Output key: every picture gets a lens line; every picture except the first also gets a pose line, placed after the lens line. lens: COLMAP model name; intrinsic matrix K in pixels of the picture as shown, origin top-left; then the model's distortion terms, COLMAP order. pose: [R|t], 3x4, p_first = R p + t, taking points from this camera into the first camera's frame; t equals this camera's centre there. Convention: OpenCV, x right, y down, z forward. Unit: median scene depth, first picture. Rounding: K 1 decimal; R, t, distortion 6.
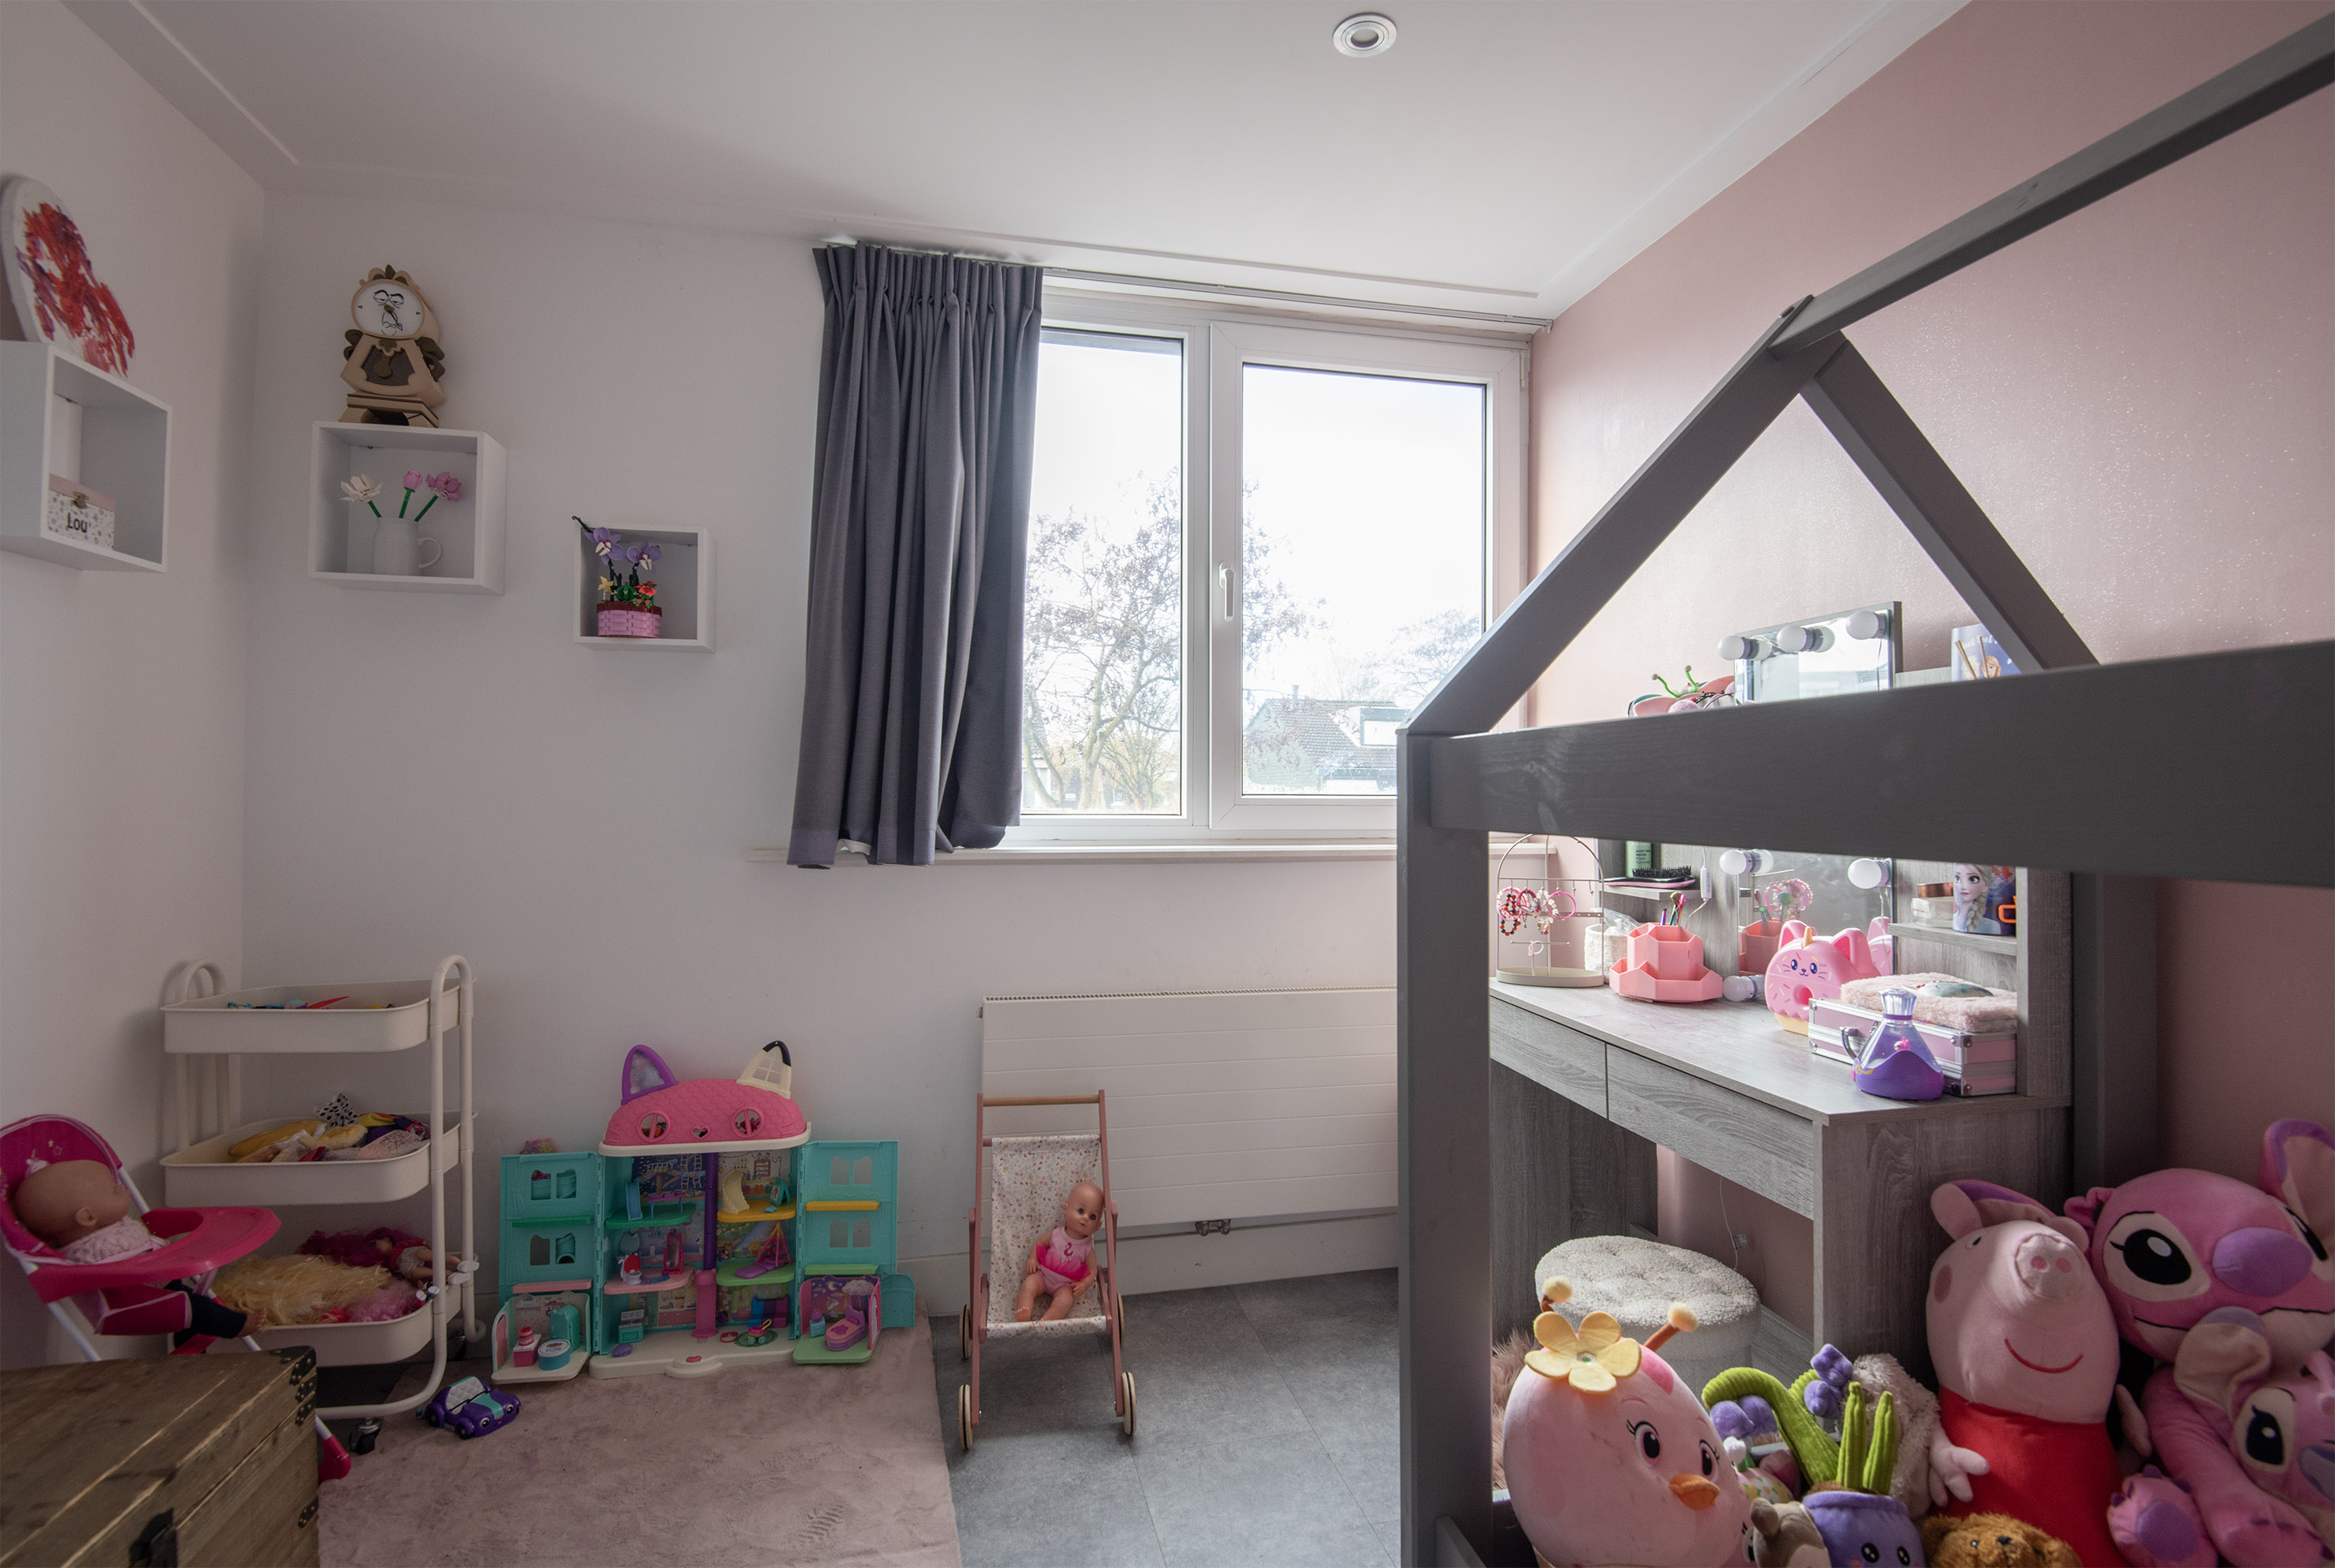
lens RADIAL K [[1131.4, 0, 1167.5], [0, 1131.4, 784.0], [0, 0, 1]] dist [0.004134, -0.016564]
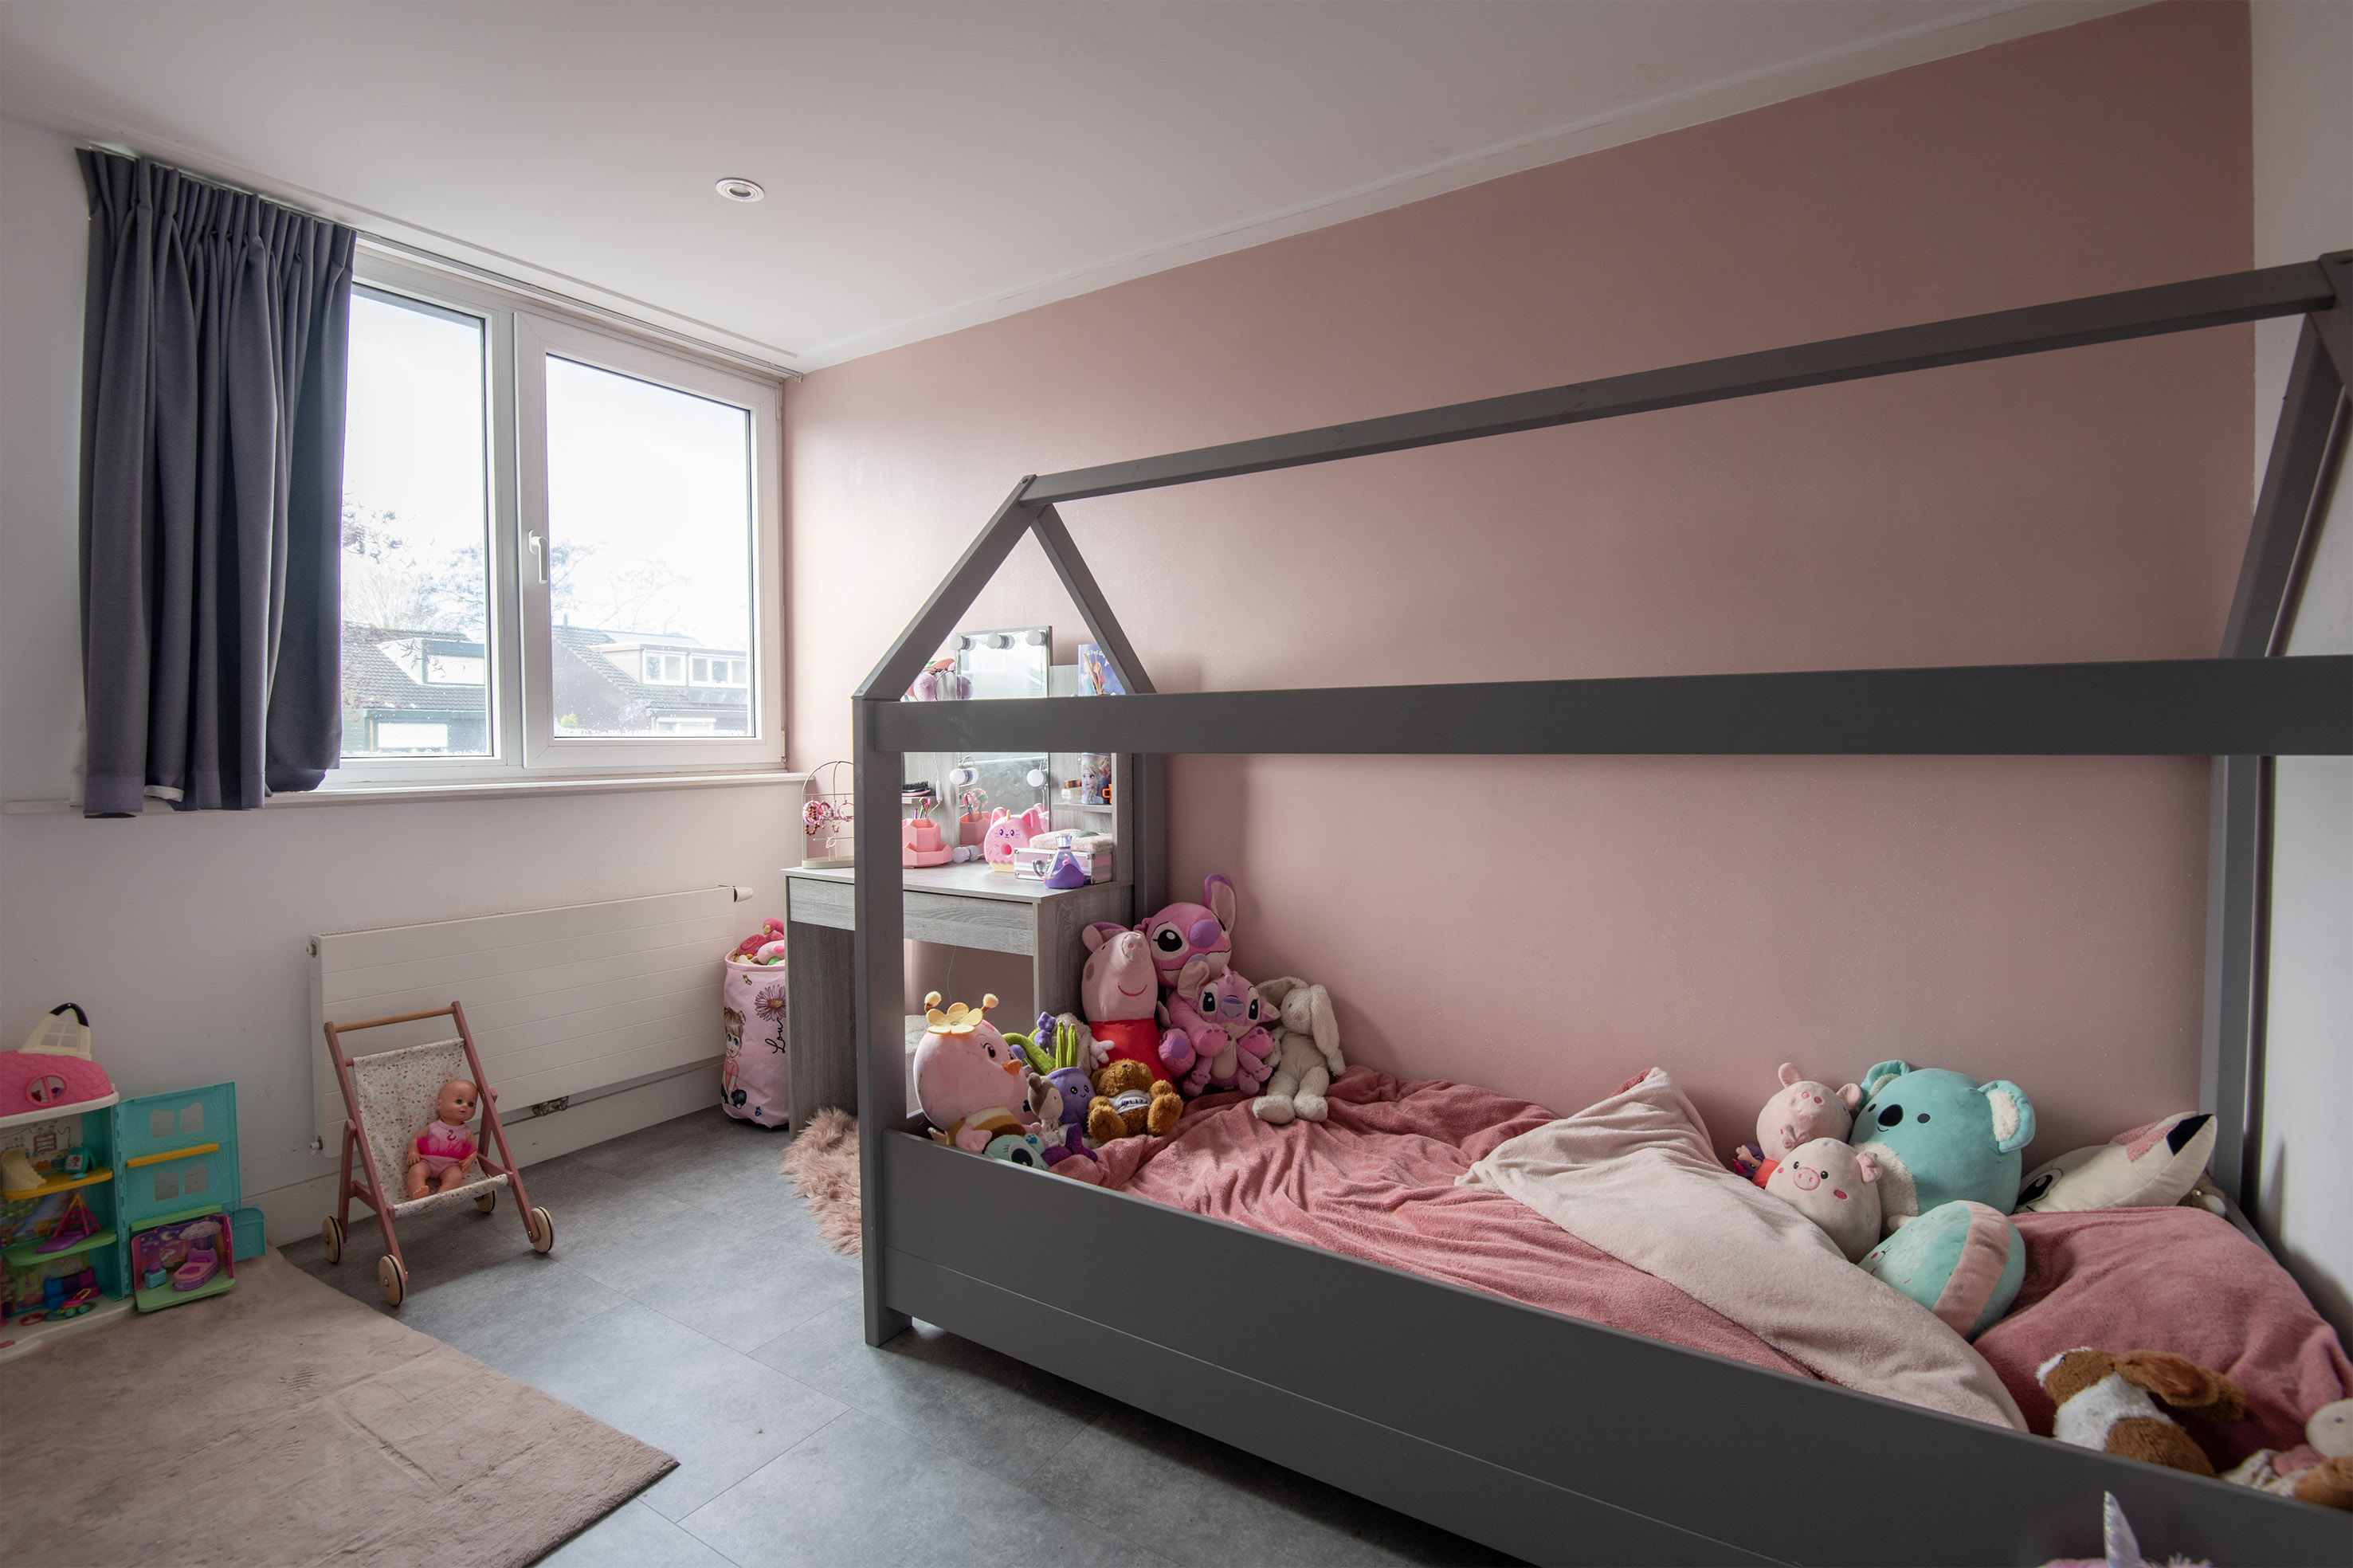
lens RADIAL K [[1130.5, 0, 1176.5], [0, 1130.5, 784.0], [0, 0, 1]] dist [0.014241, -0.015823]
pose [[0.715427, -0.035785, 0.697771, -0.434030], [0.001253, 0.998752, 0.049936, 0.000314], [-0.698687, -0.034851, 0.714578, -0.395870]]
